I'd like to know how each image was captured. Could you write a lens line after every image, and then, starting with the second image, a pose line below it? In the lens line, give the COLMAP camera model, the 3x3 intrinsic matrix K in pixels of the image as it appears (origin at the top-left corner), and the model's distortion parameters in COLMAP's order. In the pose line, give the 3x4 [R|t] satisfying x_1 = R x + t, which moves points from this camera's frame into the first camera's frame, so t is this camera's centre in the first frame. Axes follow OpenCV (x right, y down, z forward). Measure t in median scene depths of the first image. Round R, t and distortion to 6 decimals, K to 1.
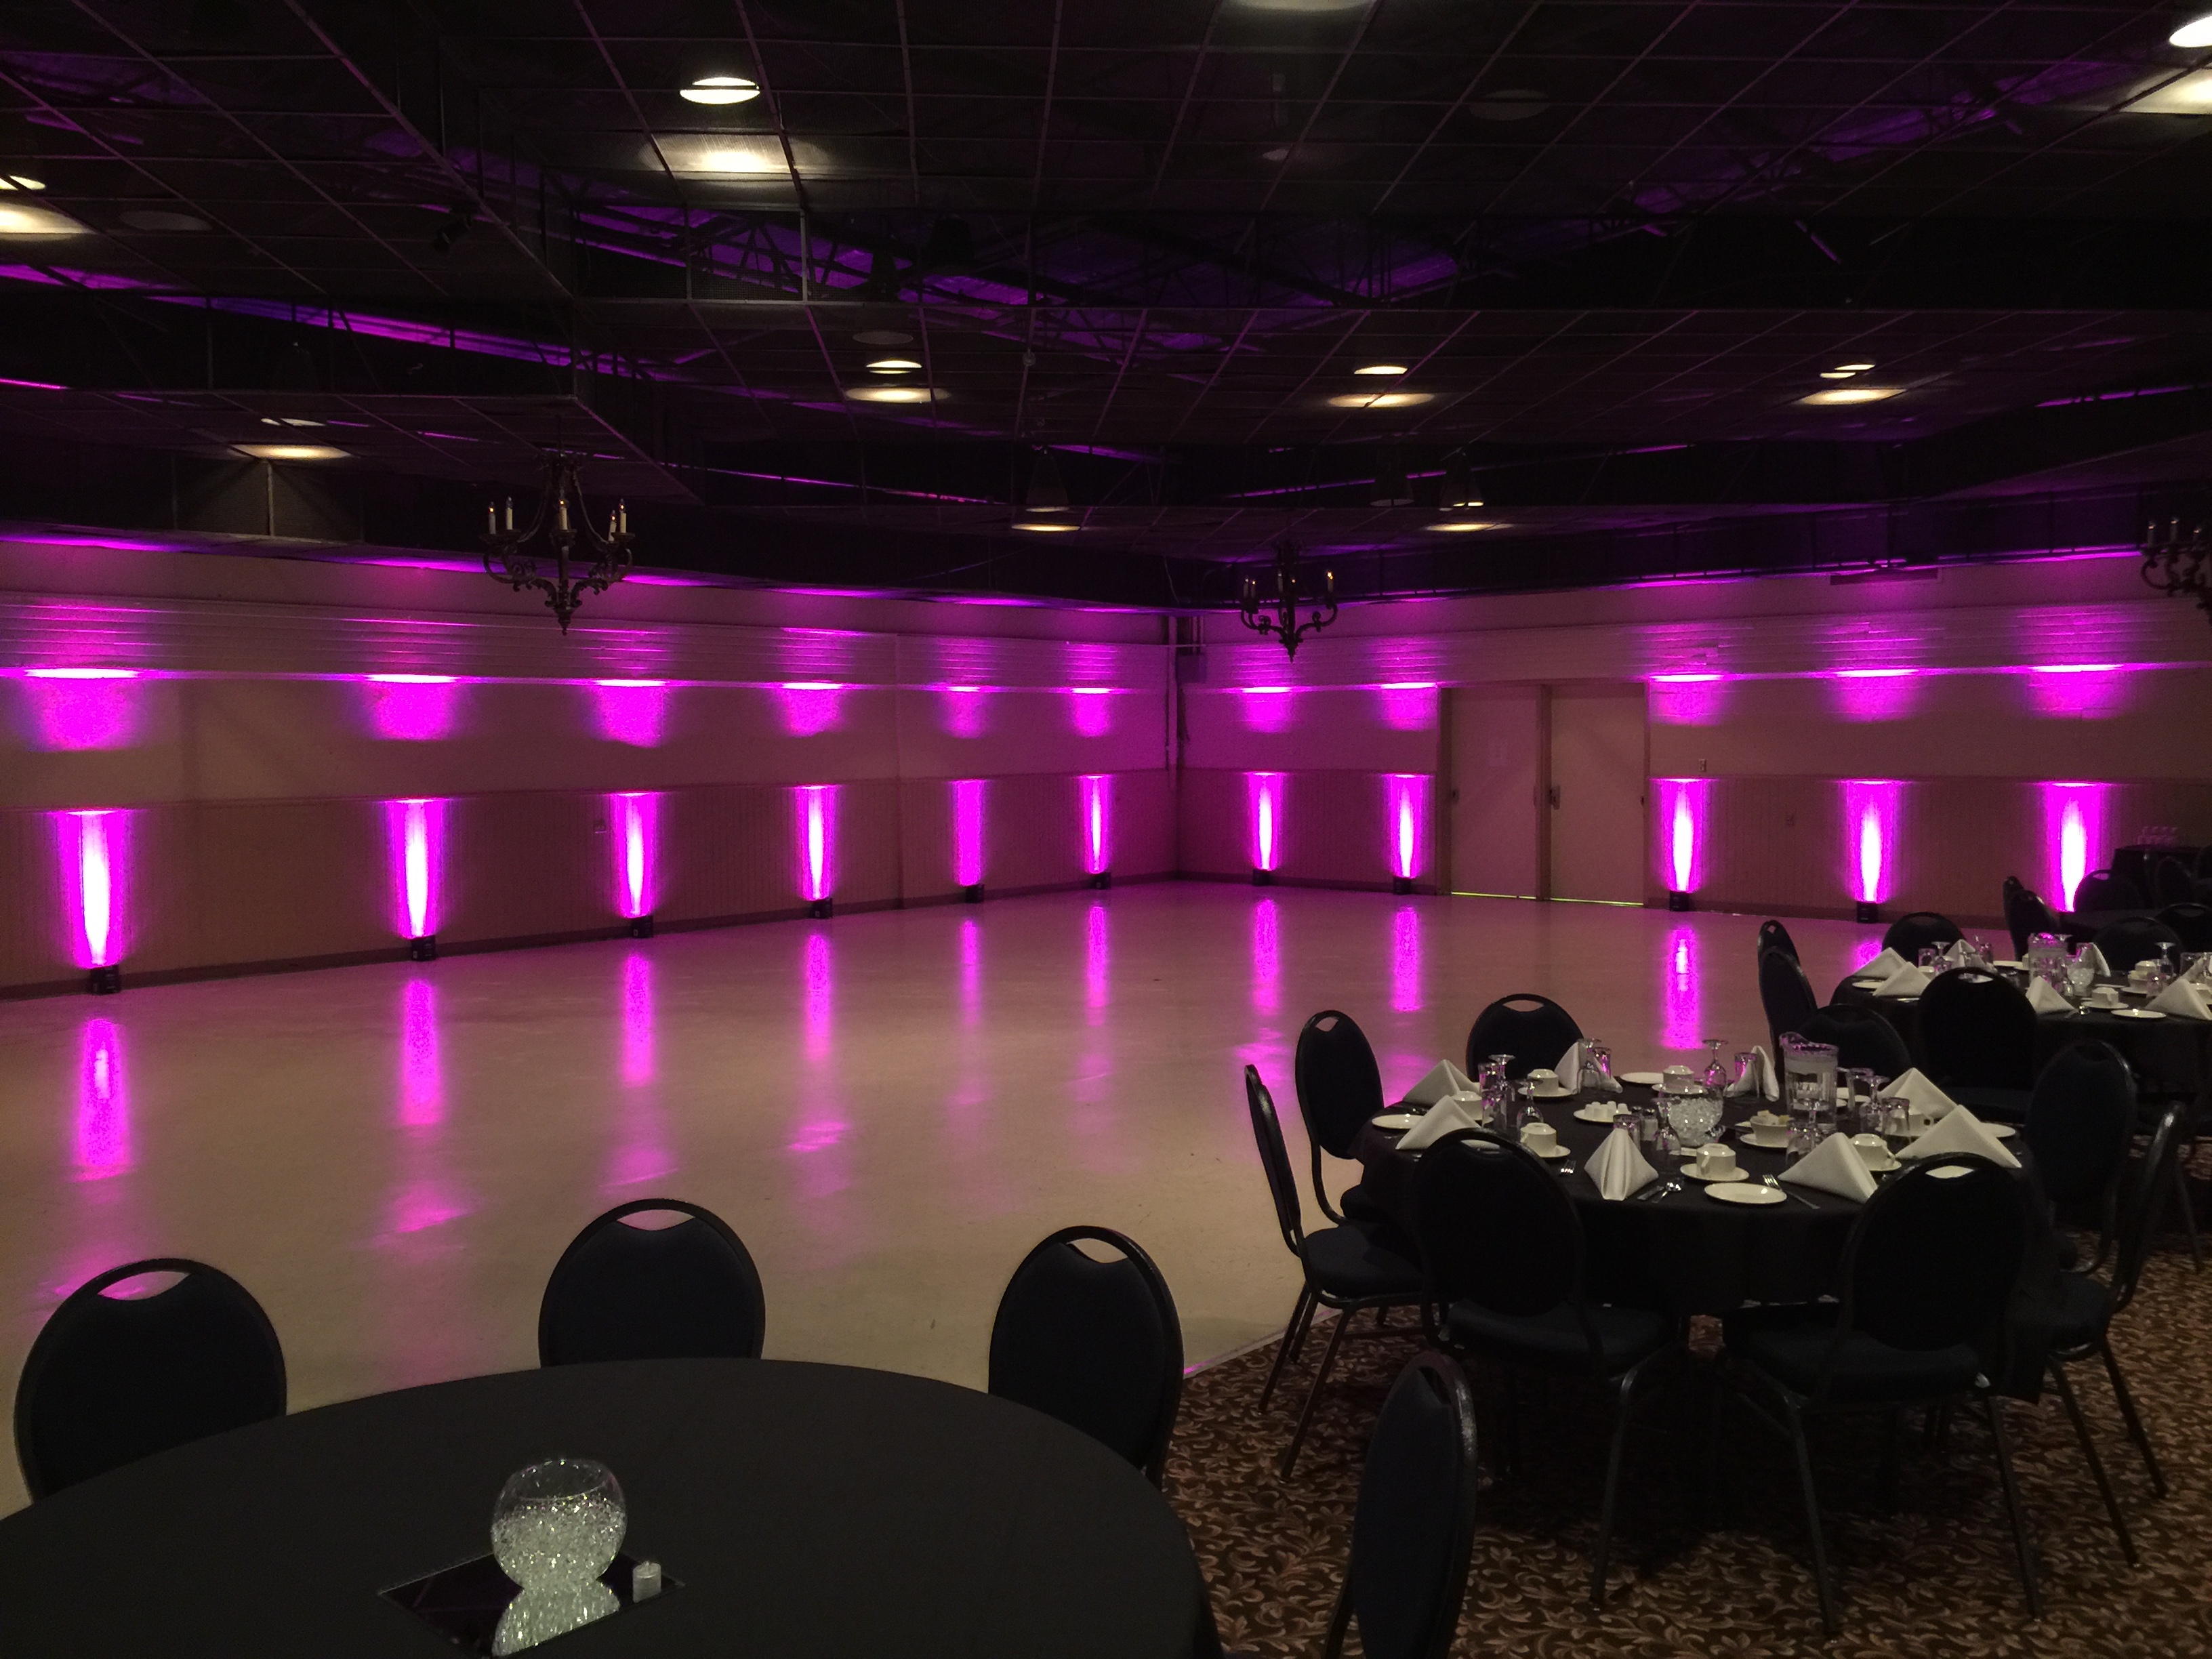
lens RADIAL K [[1886.2, 0, 1104.4], [0, 1886.2, 825.3], [0, 0, 1]] dist [0.081517, -0.118706]
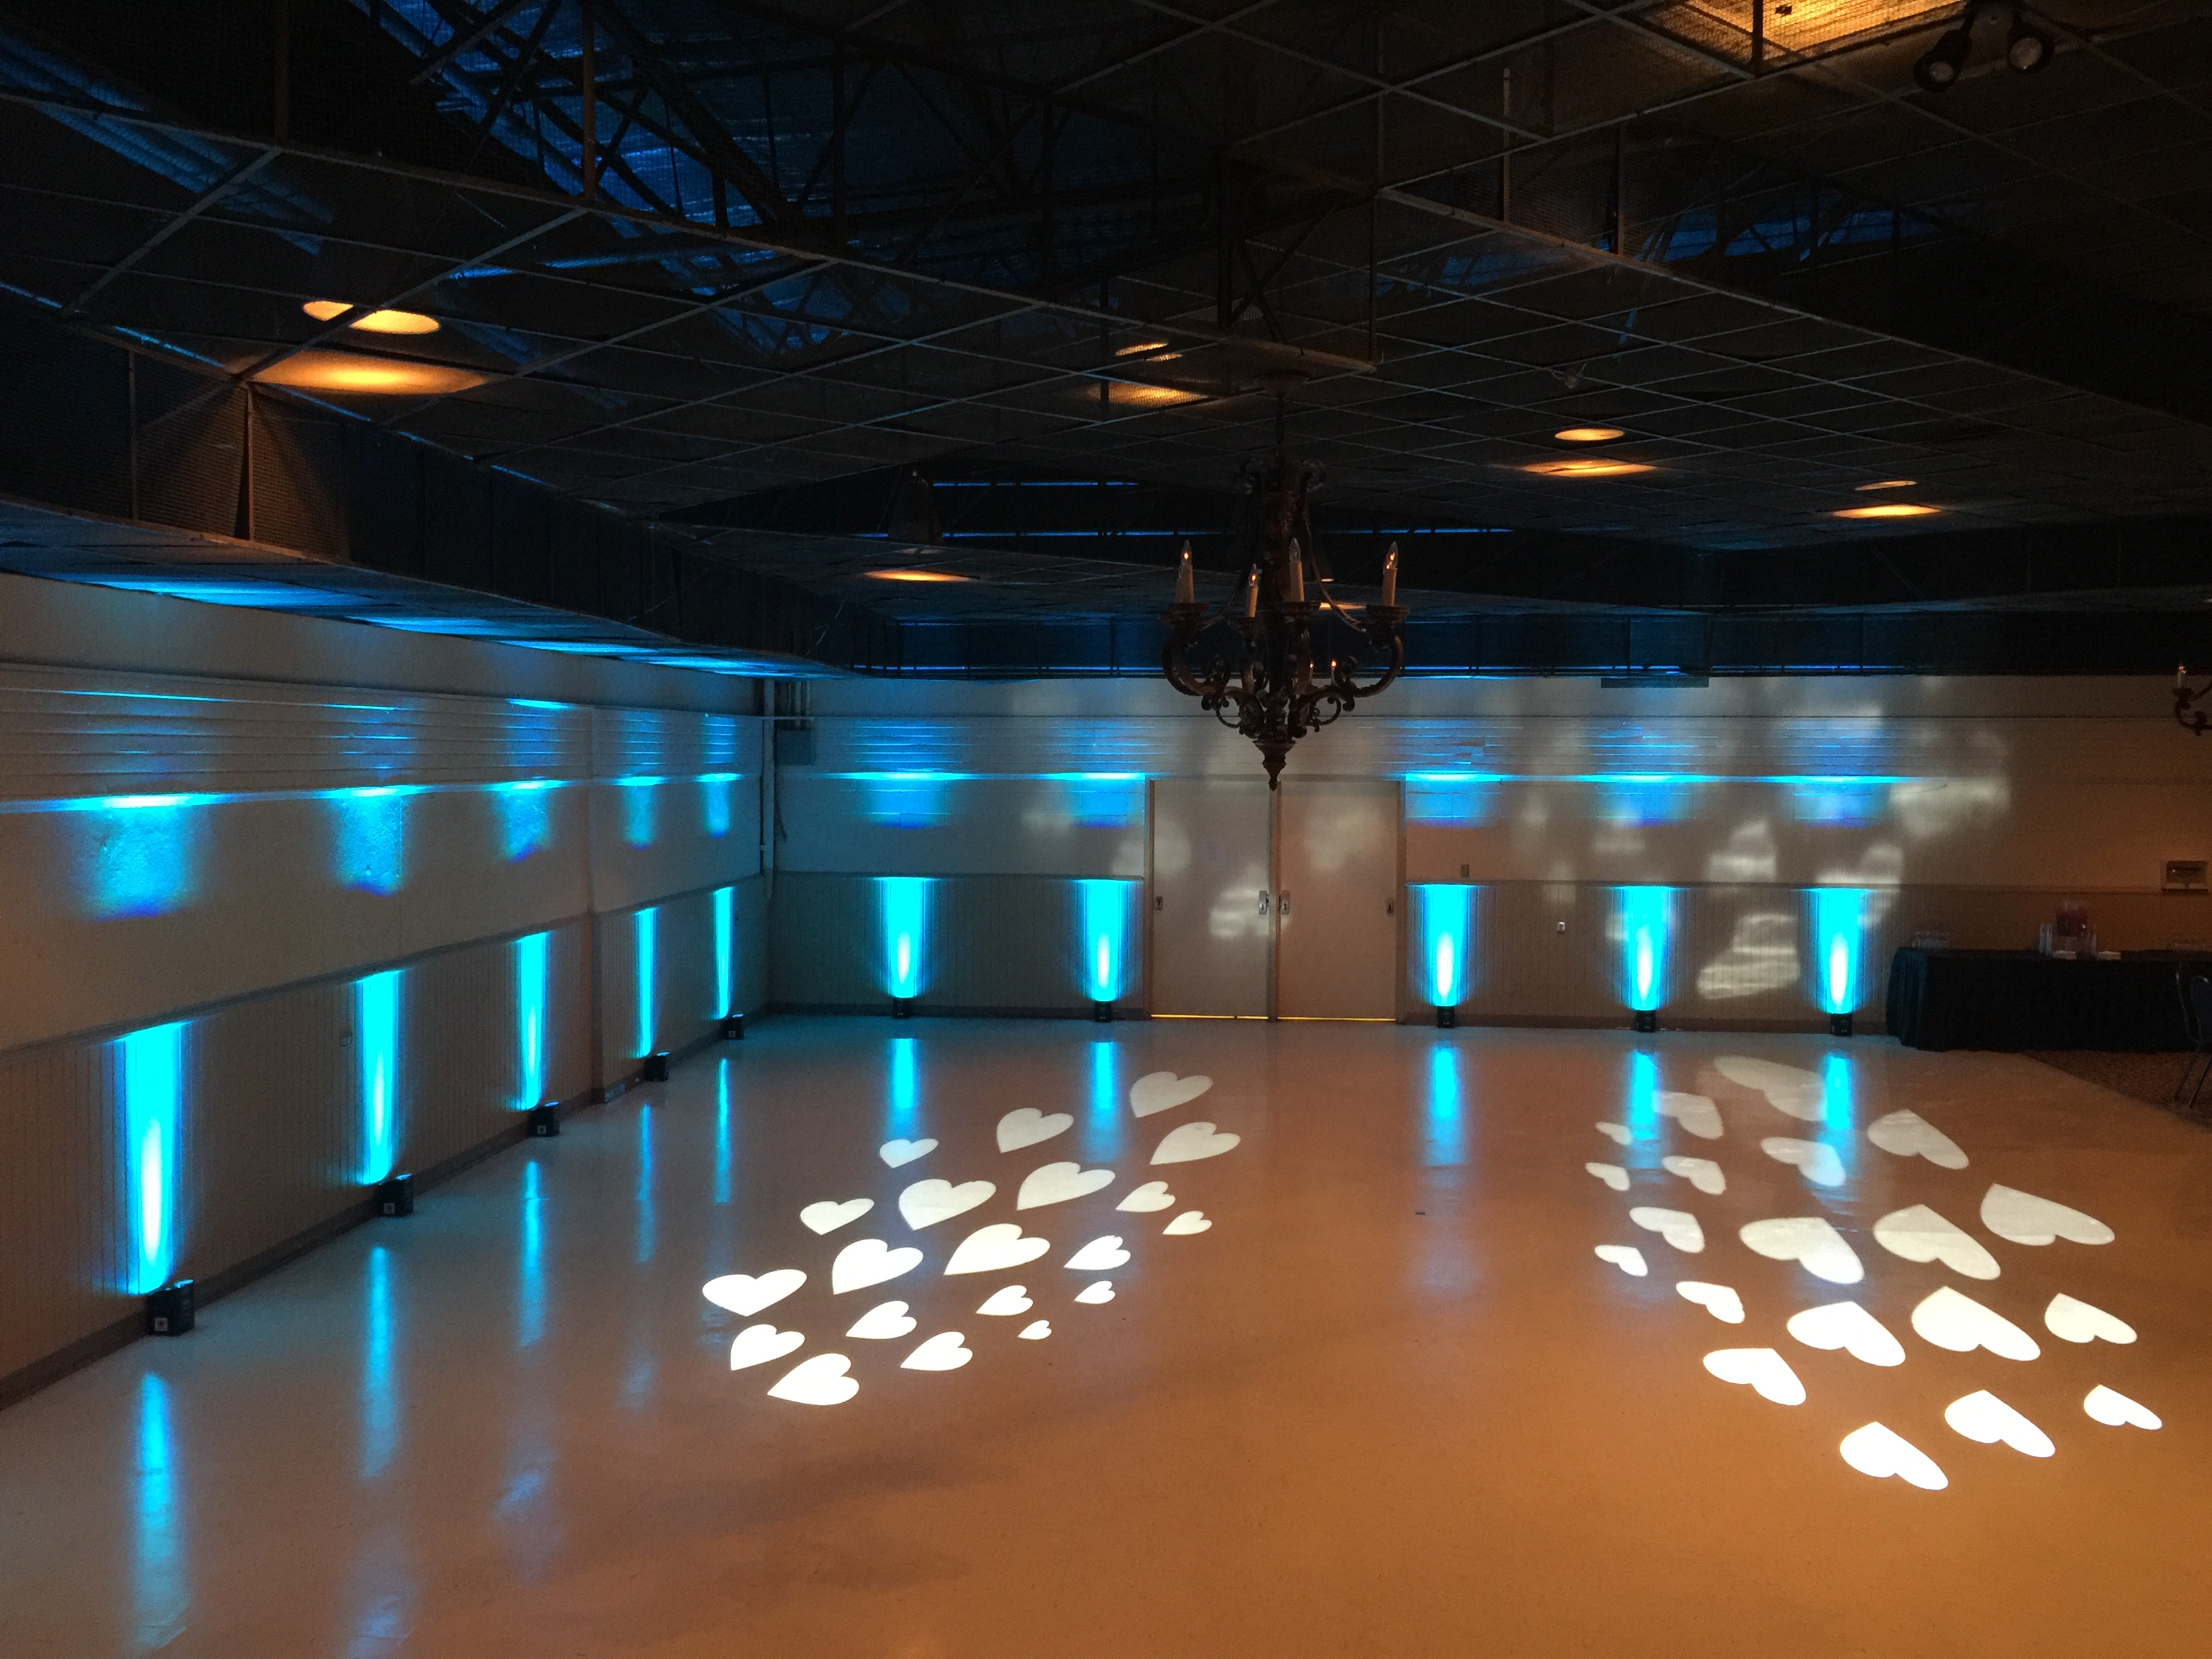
lens RADIAL K [[1890.4, 0, 1106.7], [0, 1890.4, 820.1], [0, 0, 1]] dist [0.079895, -0.119292]
pose [[0.807793, -0.010280, 0.589377, -0.537074], [0.019960, 0.999752, -0.009921, -0.071153], [-0.589128, 0.019778, 0.807798, 0.479961]]
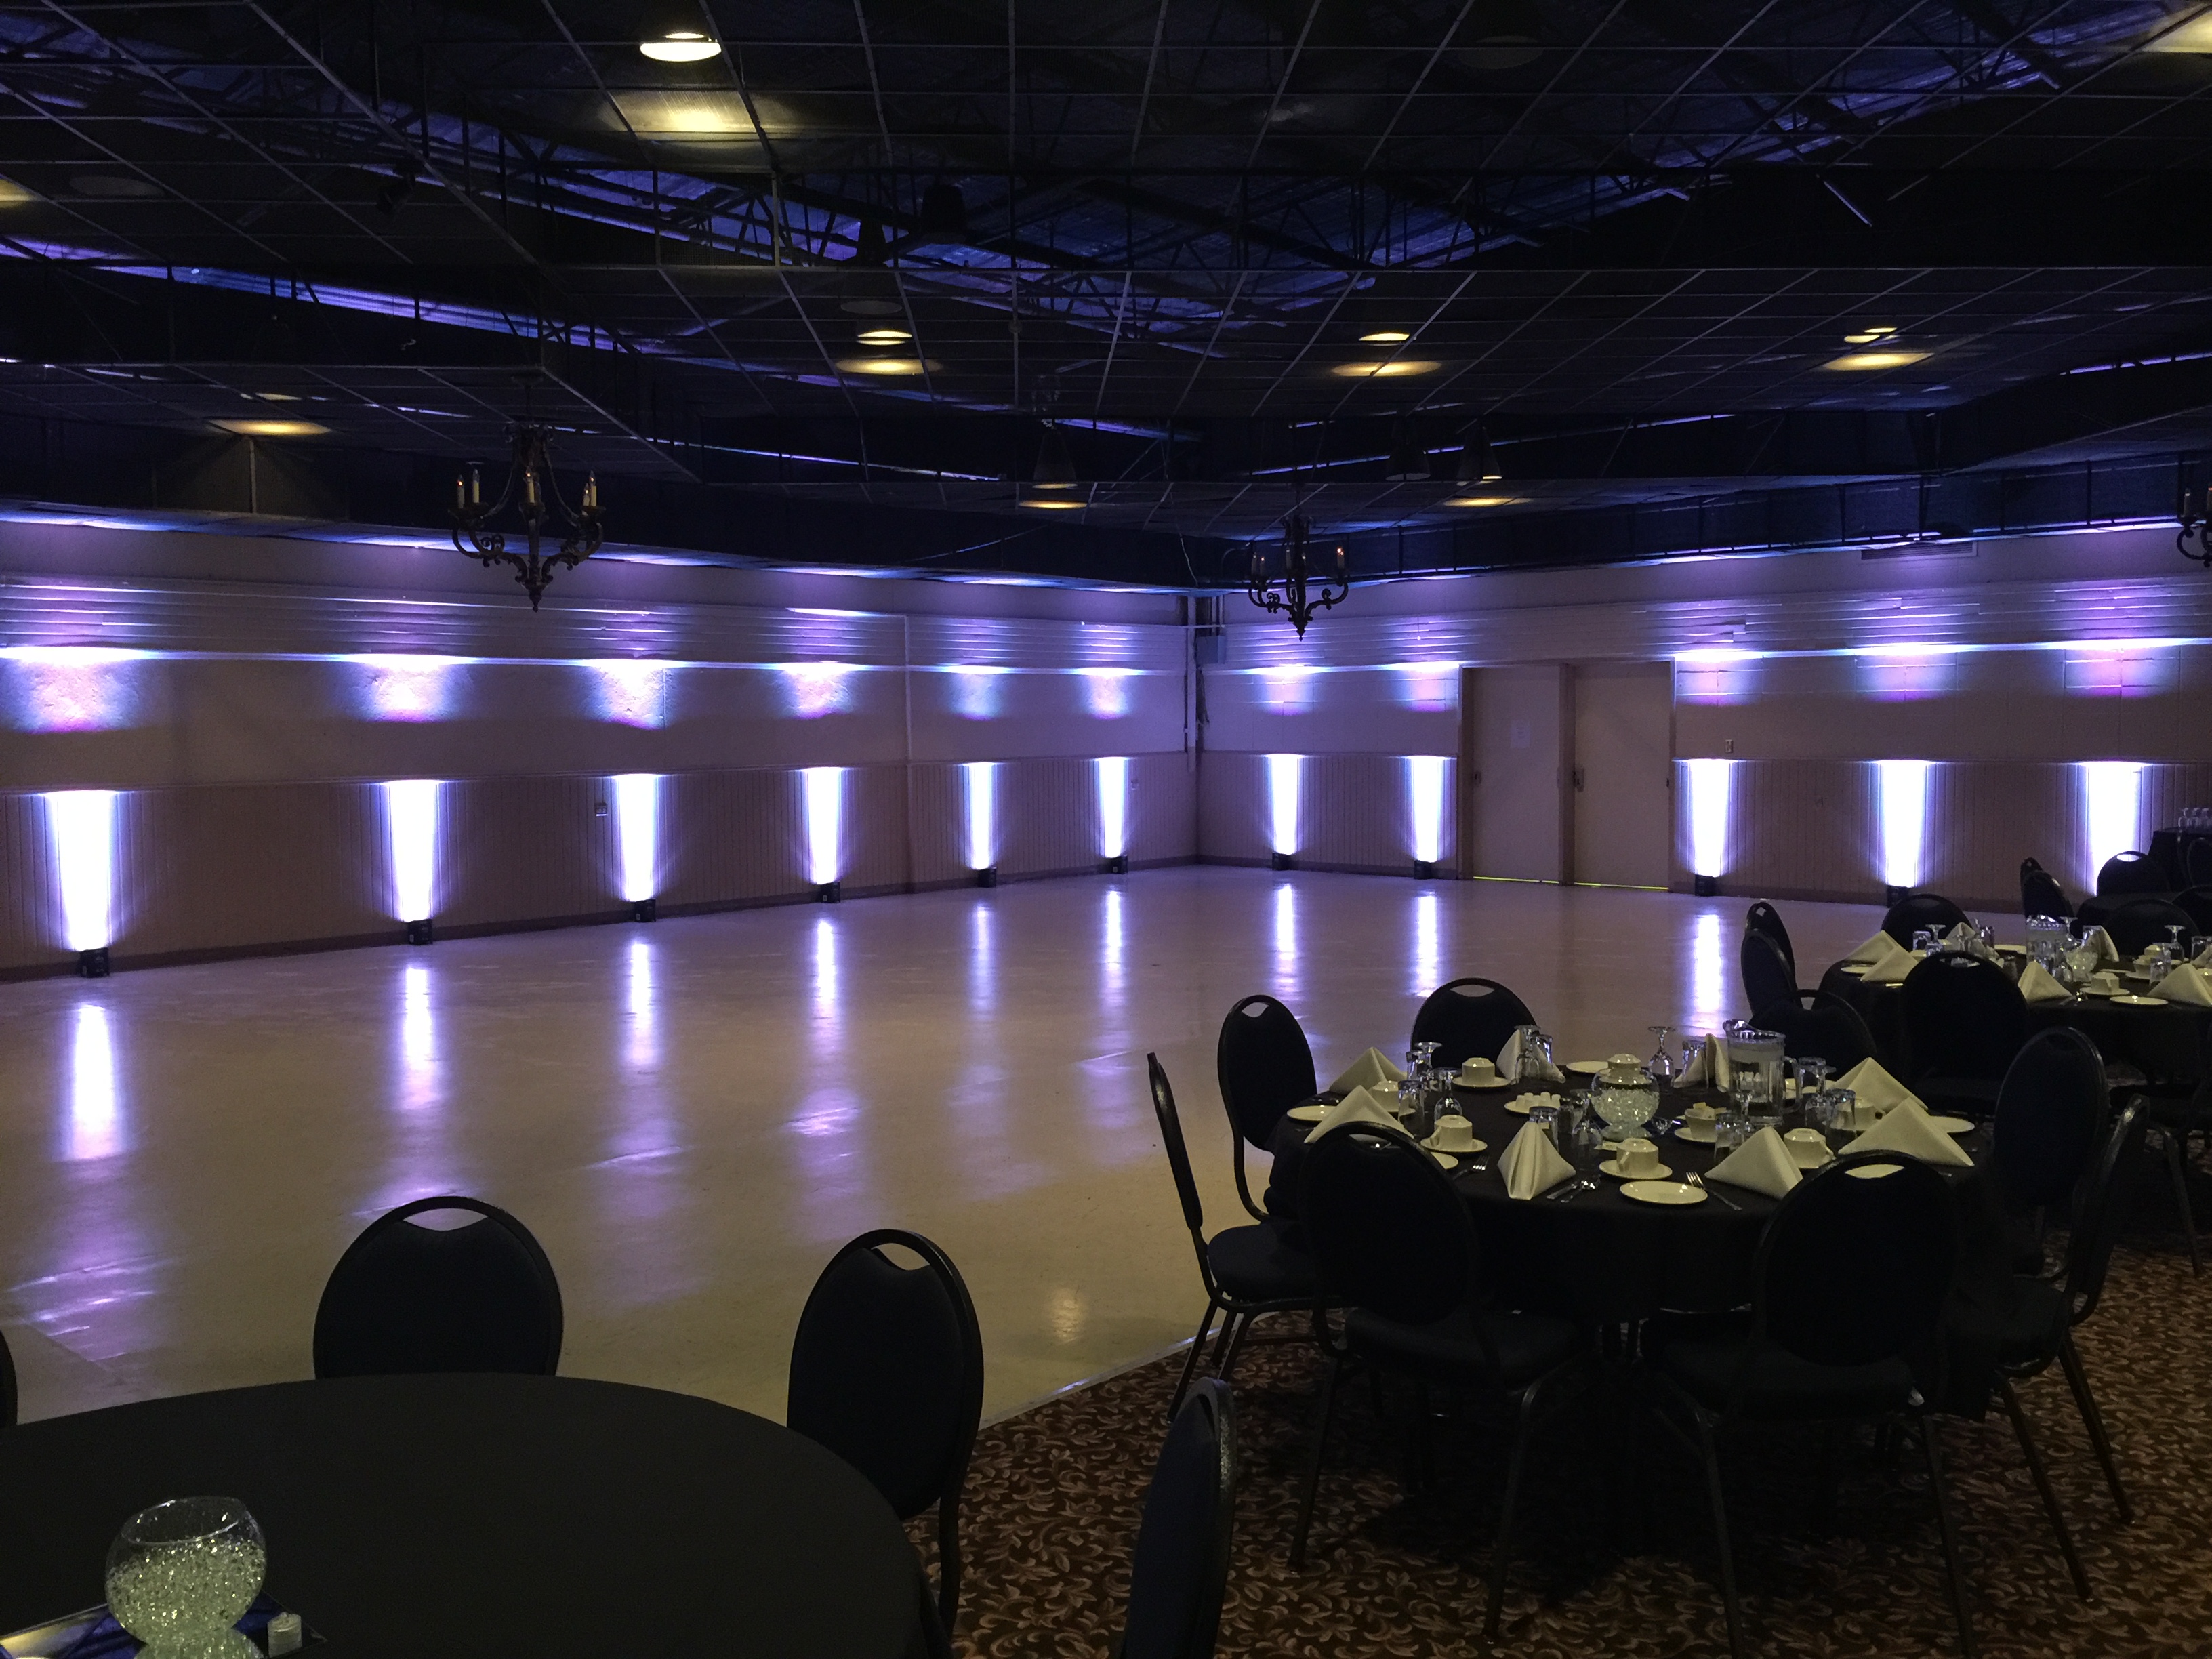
lens RADIAL K [[1888.5, 0, 1104.3], [0, 1888.5, 831.2], [0, 0, 1]] dist [0.082826, -0.121176]
pose [[0.999654, -0.000167, -0.026321, 0.028221], [0.000437, 0.999948, 0.010233, 0.002579], [0.026318, -0.010241, 0.999601, 0.022217]]
